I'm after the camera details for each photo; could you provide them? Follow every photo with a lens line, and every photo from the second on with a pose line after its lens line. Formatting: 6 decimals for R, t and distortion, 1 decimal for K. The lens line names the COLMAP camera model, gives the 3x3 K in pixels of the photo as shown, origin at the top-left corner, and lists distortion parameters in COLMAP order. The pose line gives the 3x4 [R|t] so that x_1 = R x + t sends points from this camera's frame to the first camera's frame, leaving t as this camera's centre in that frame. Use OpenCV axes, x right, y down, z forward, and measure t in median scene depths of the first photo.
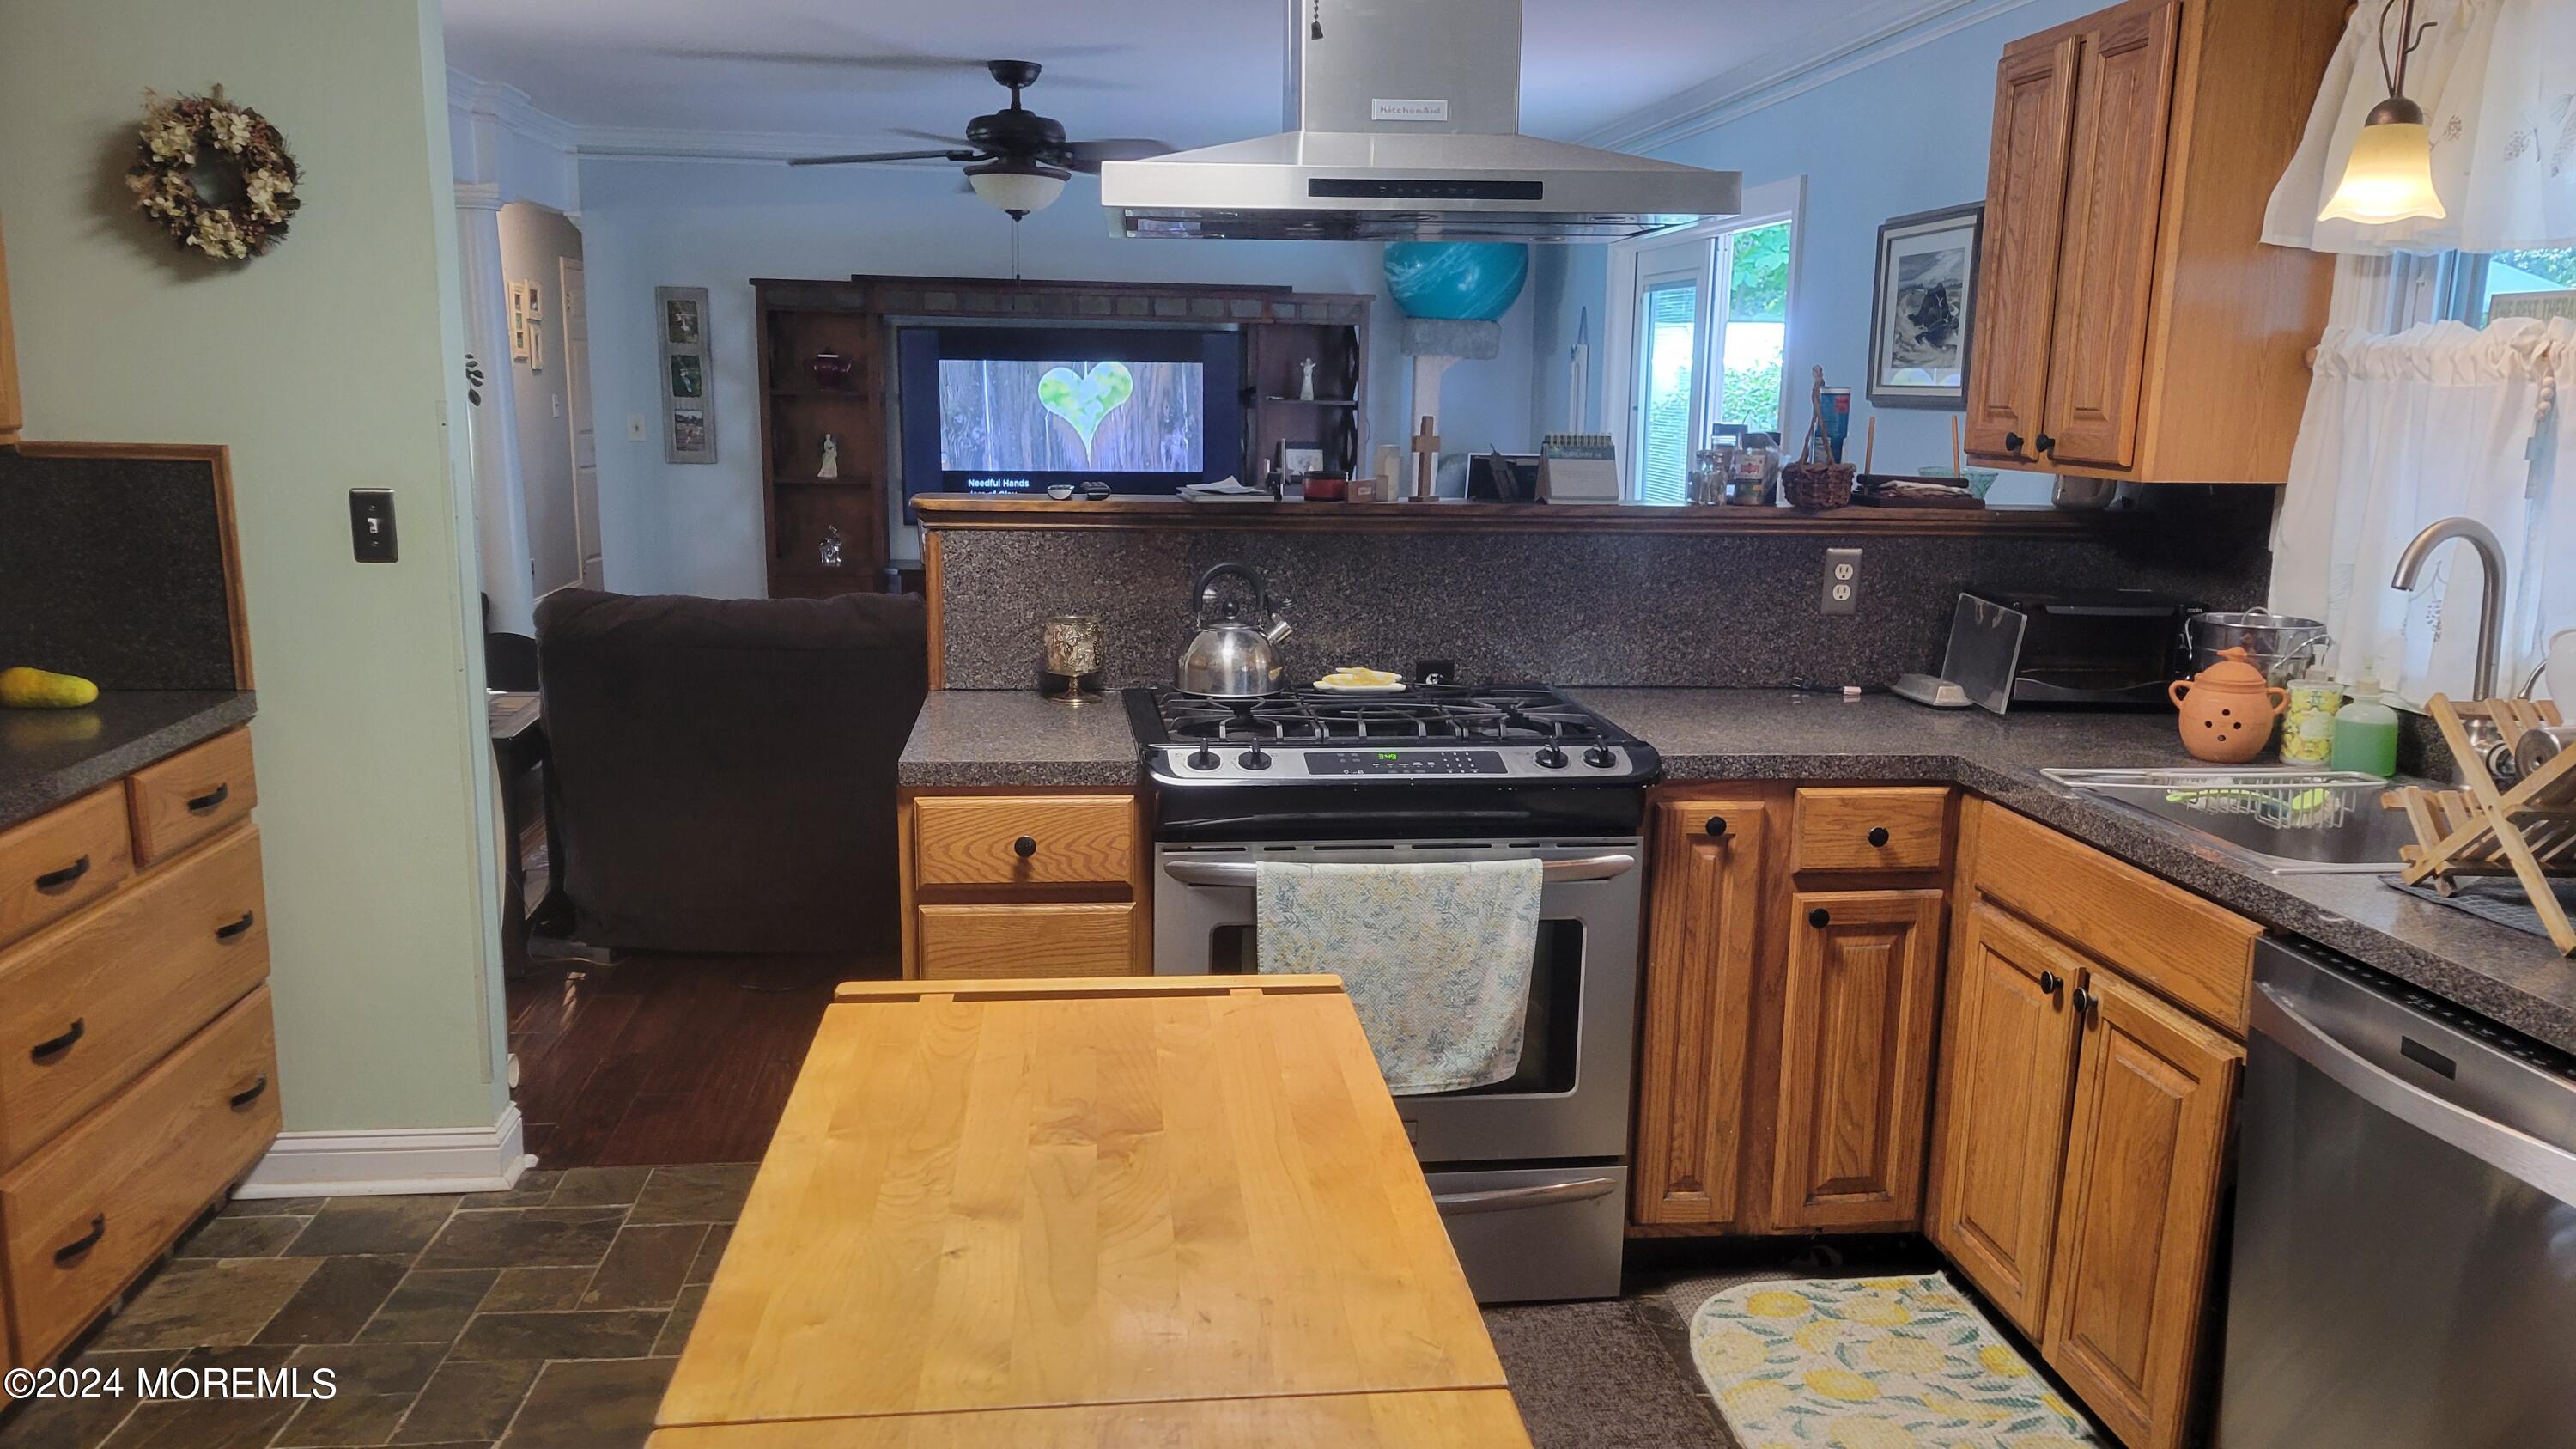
lens RADIAL K [[1941.0, 0, 1285.7], [0, 1941.0, 750.6], [0, 0, 1]] dist [0.060904, -0.036123]
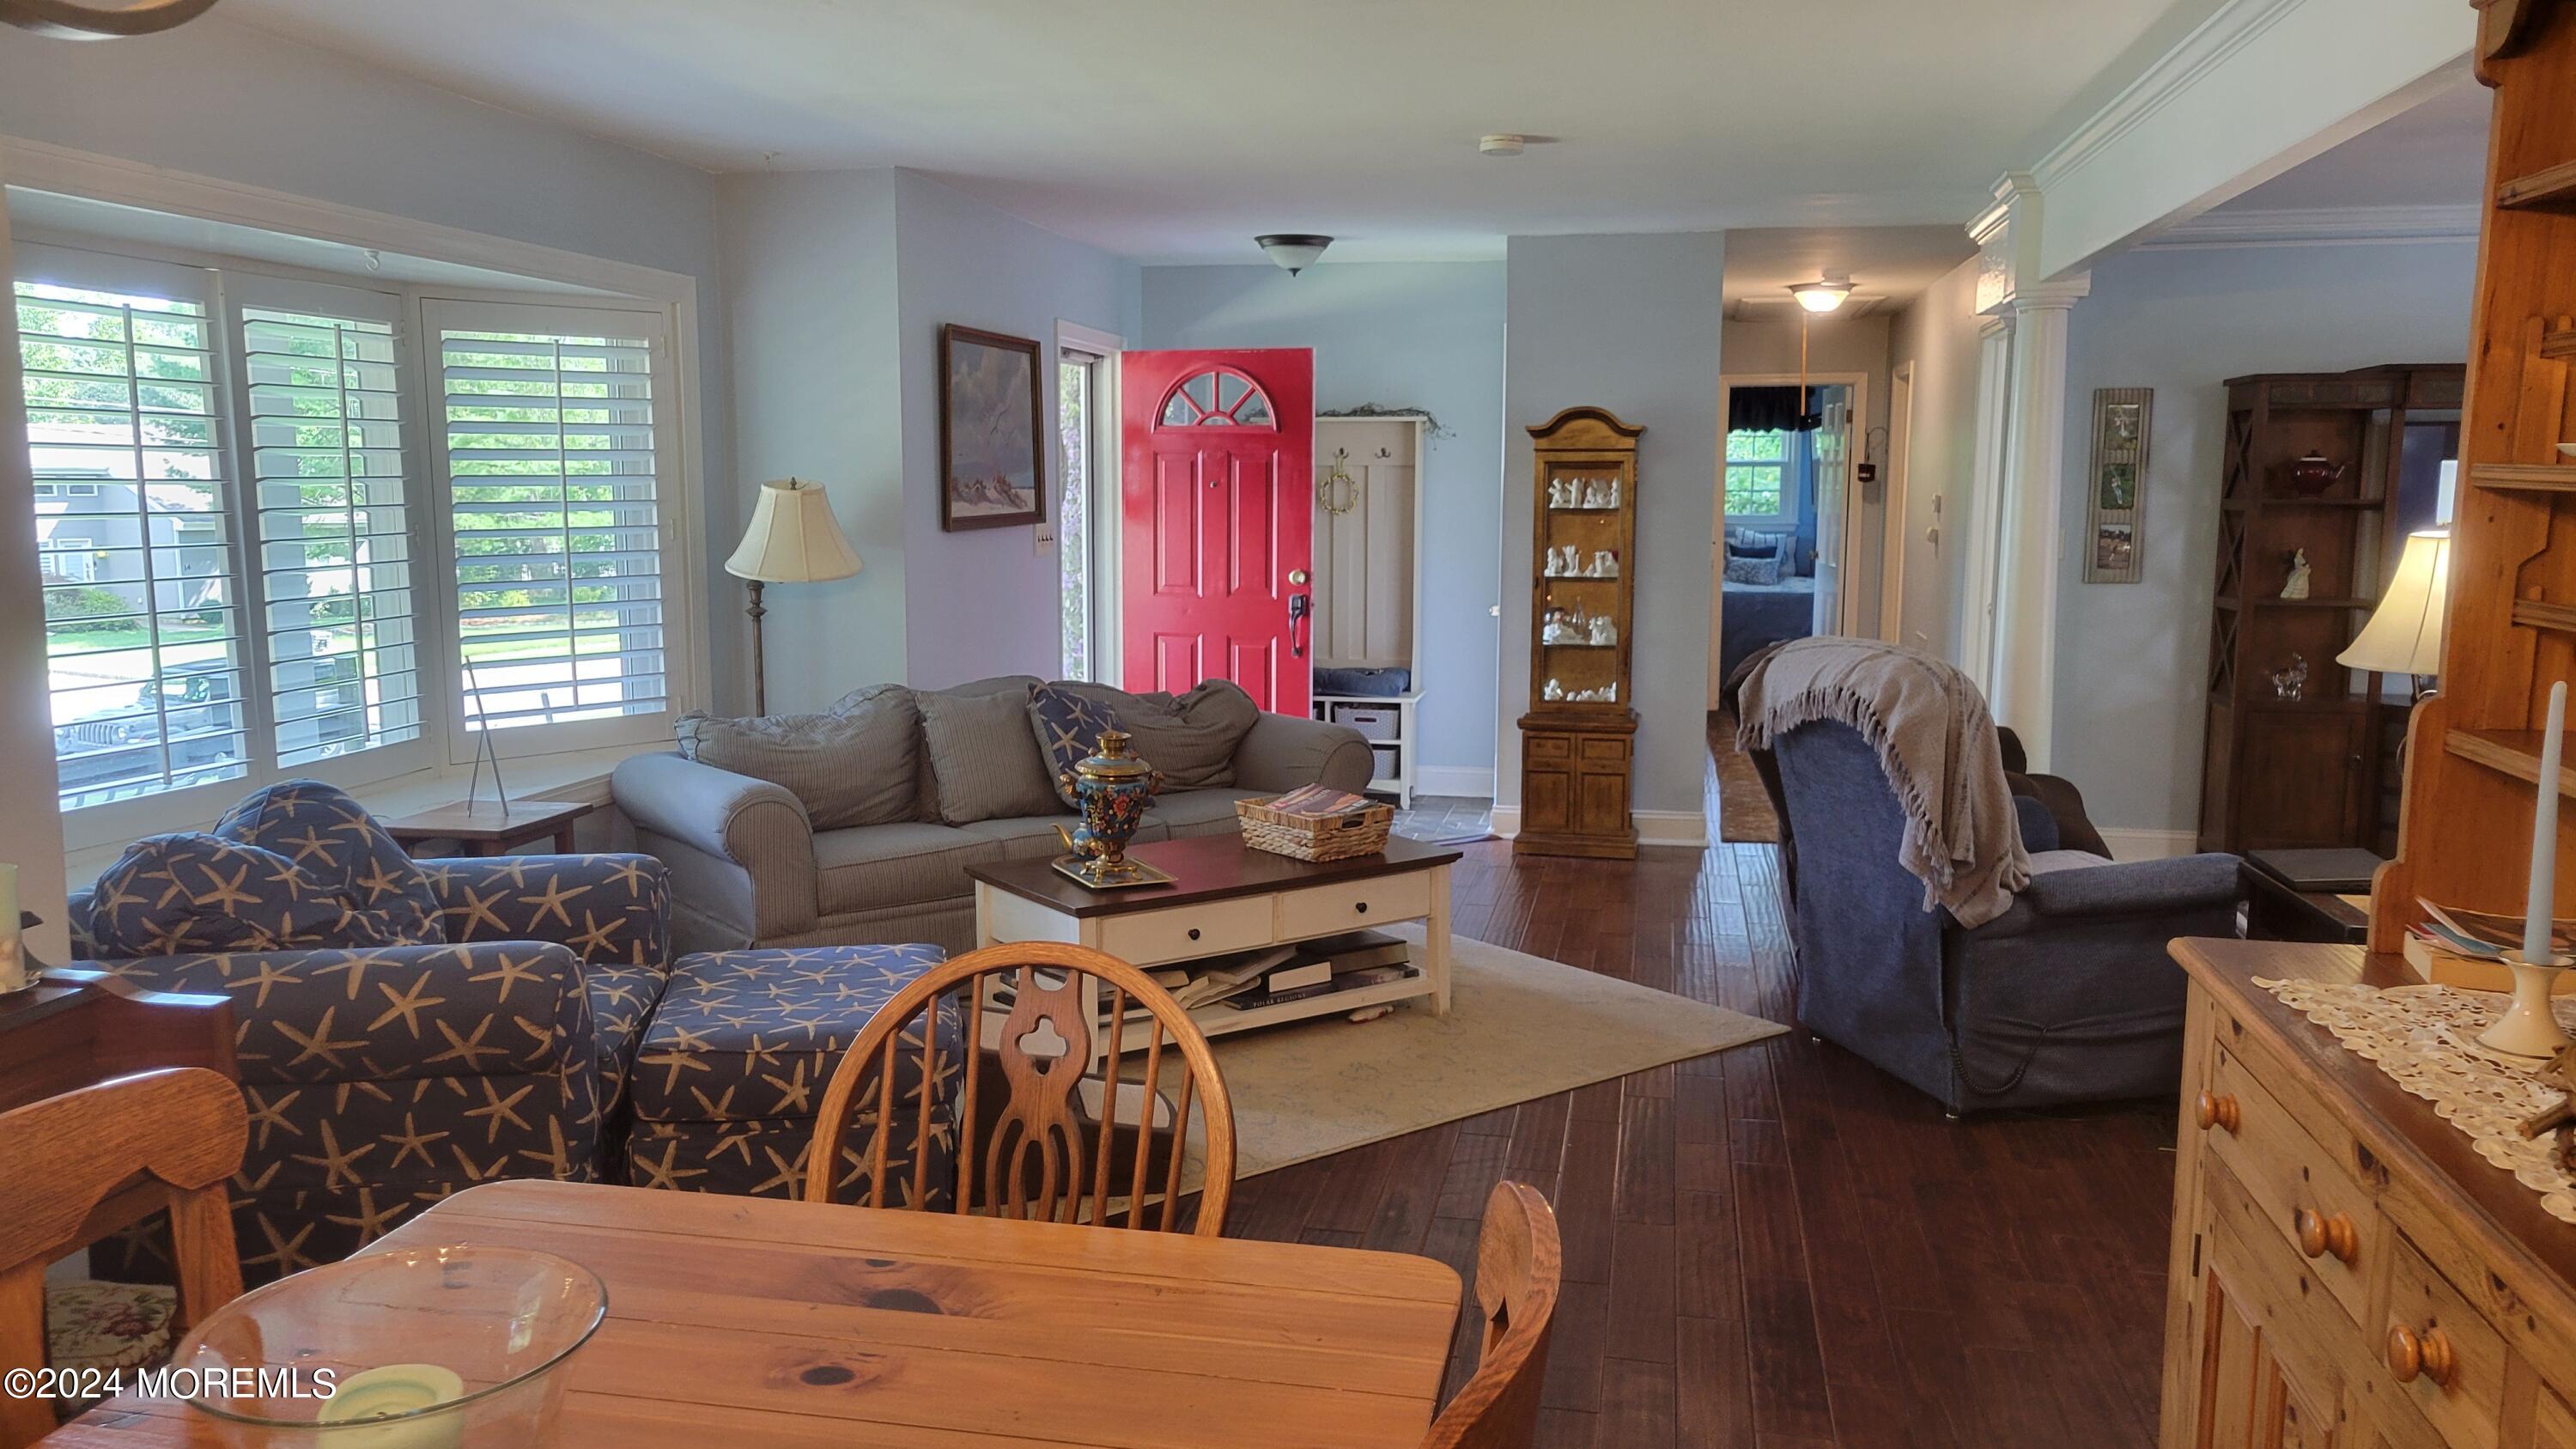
lens RADIAL K [[1941.0, 0, 1264.1], [0, 1941.0, 737.3], [0, 0, 1]] dist [0.060904, -0.036123]
pose [[0.950770, 0.026920, -0.308726, -1.010623], [-0.046190, 0.997402, -0.055280, -0.023469], [0.306435, 0.066819, 0.949543, 0.087996]]
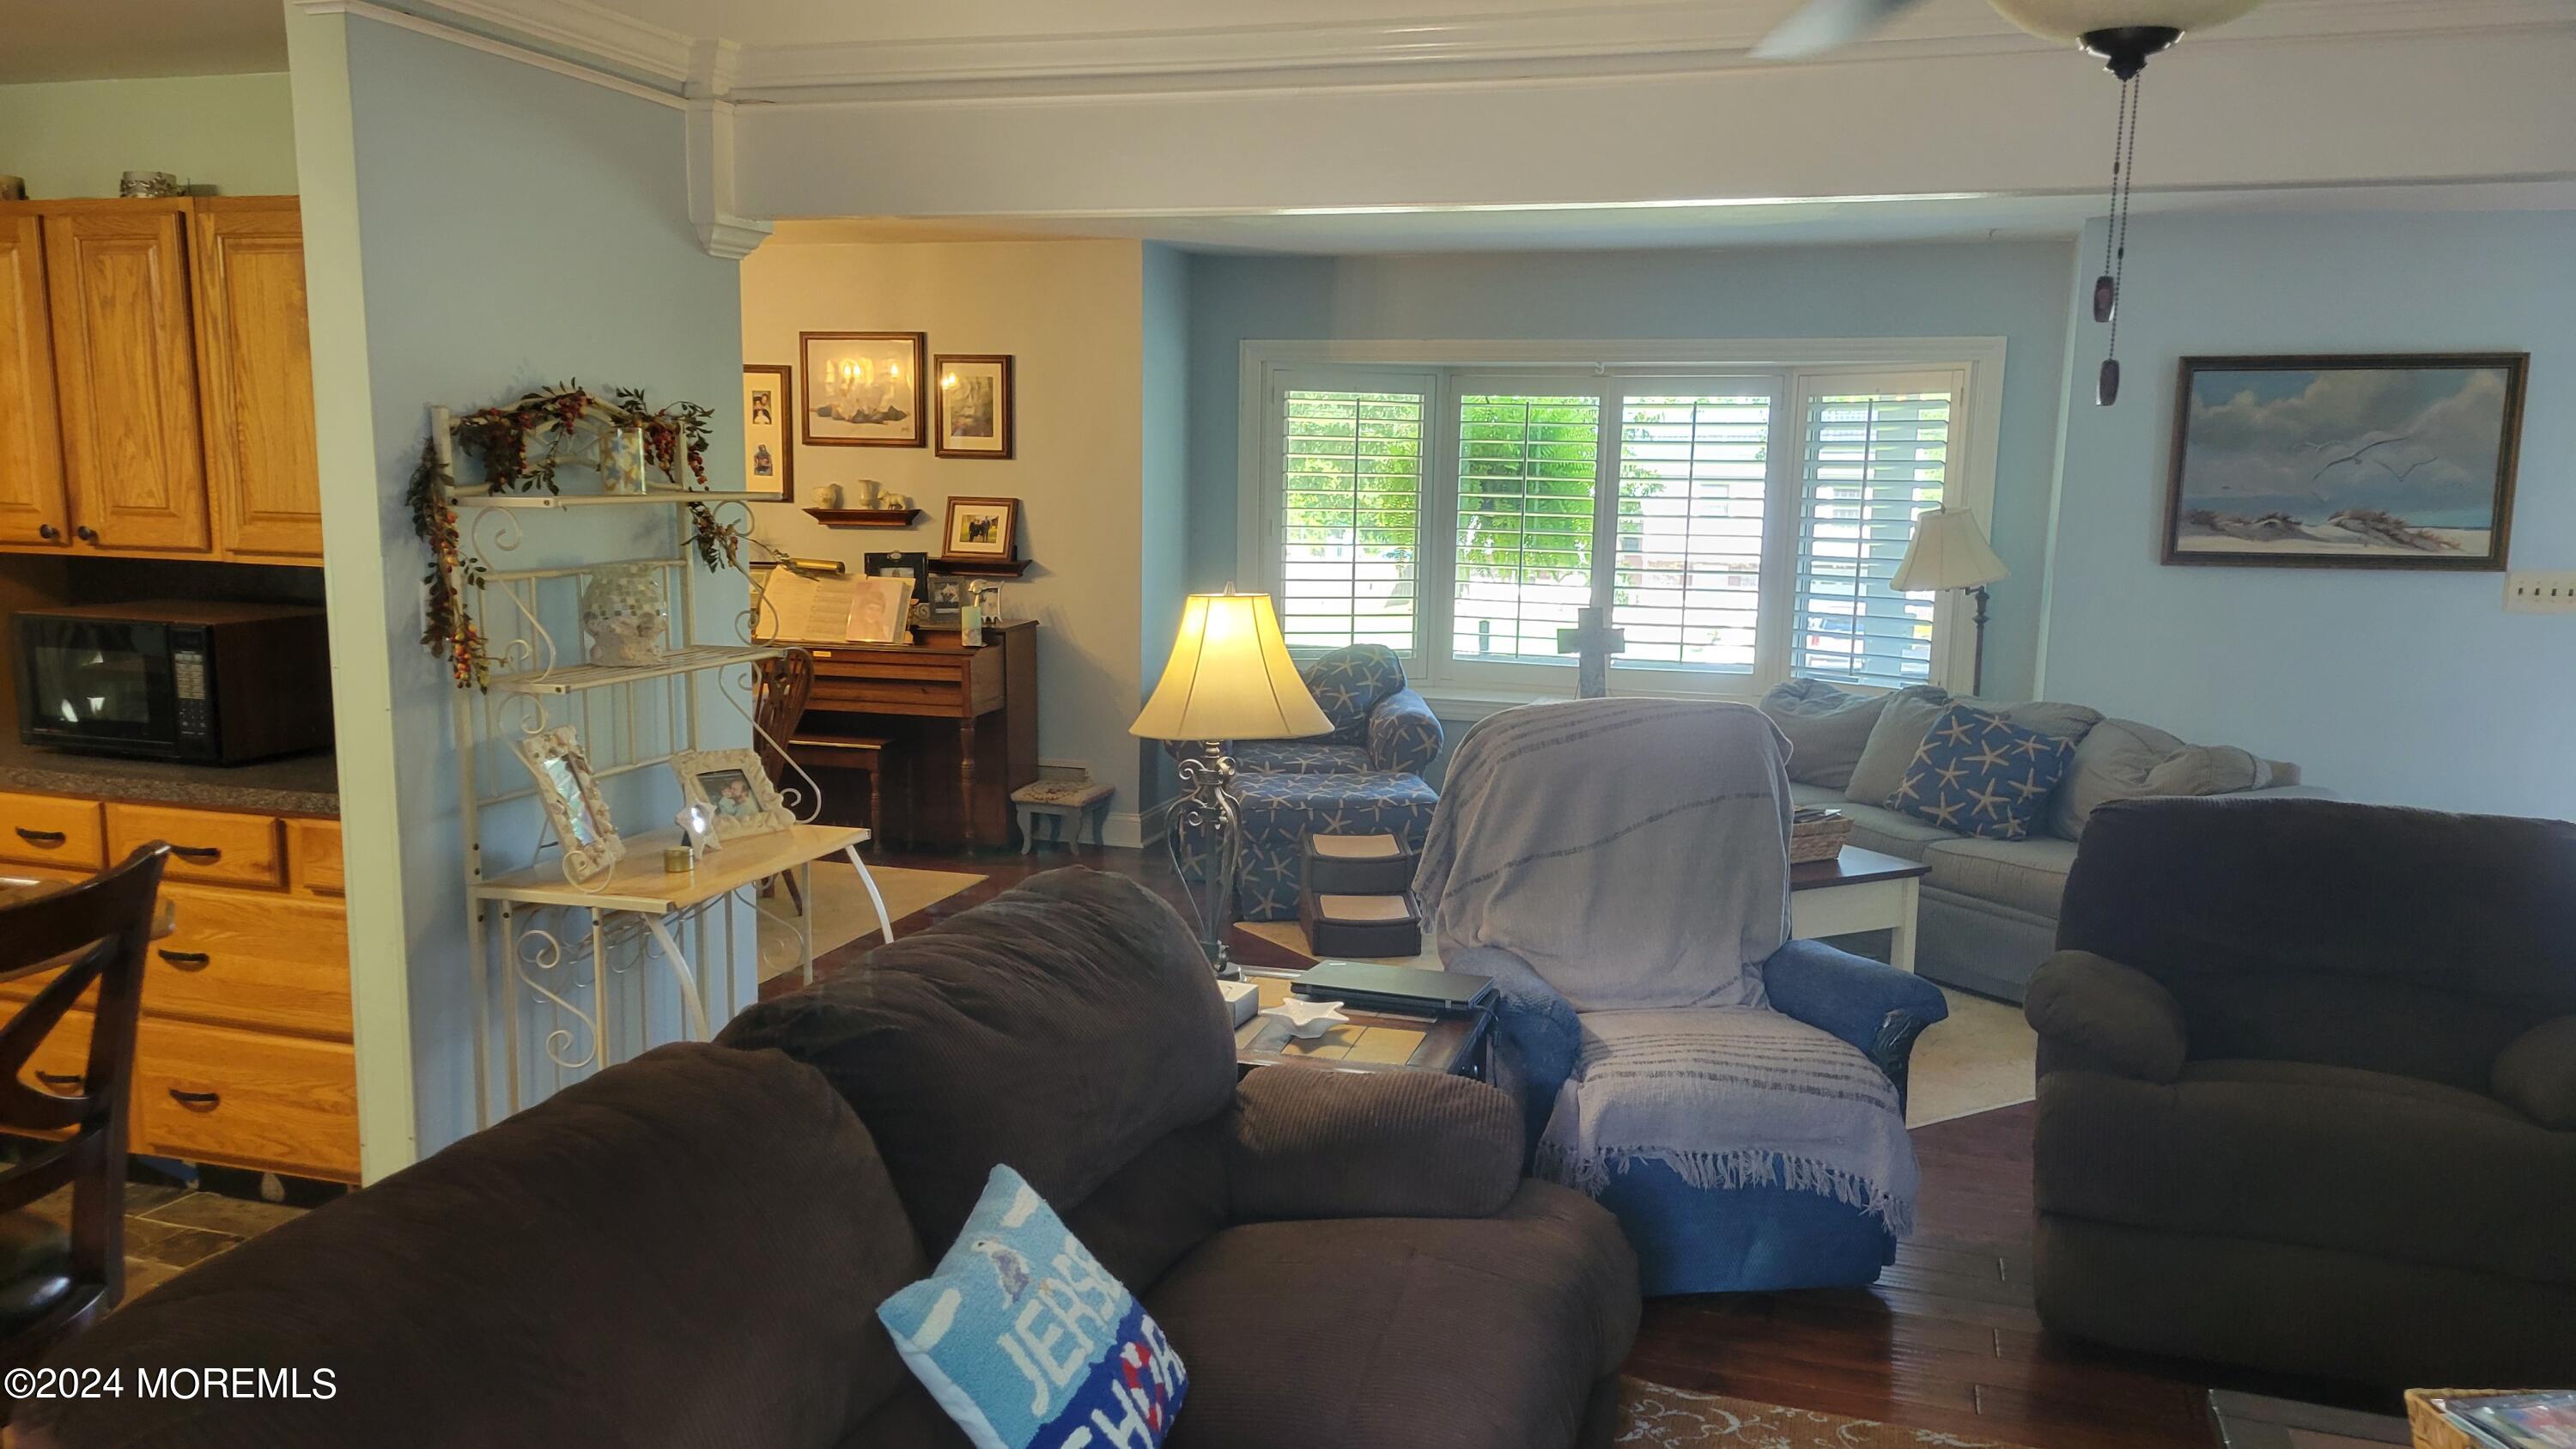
lens RADIAL K [[1941.0, 0, 1307.2], [0, 1941.0, 735.6], [0, 0, 1]] dist [0.060904, -0.036123]
pose [[-0.407355, 0.104719, -0.907246, 0.324415], [-0.203471, 0.958029, 0.201940, -0.407640], [0.890315, 0.266860, -0.368950, 1.972785]]
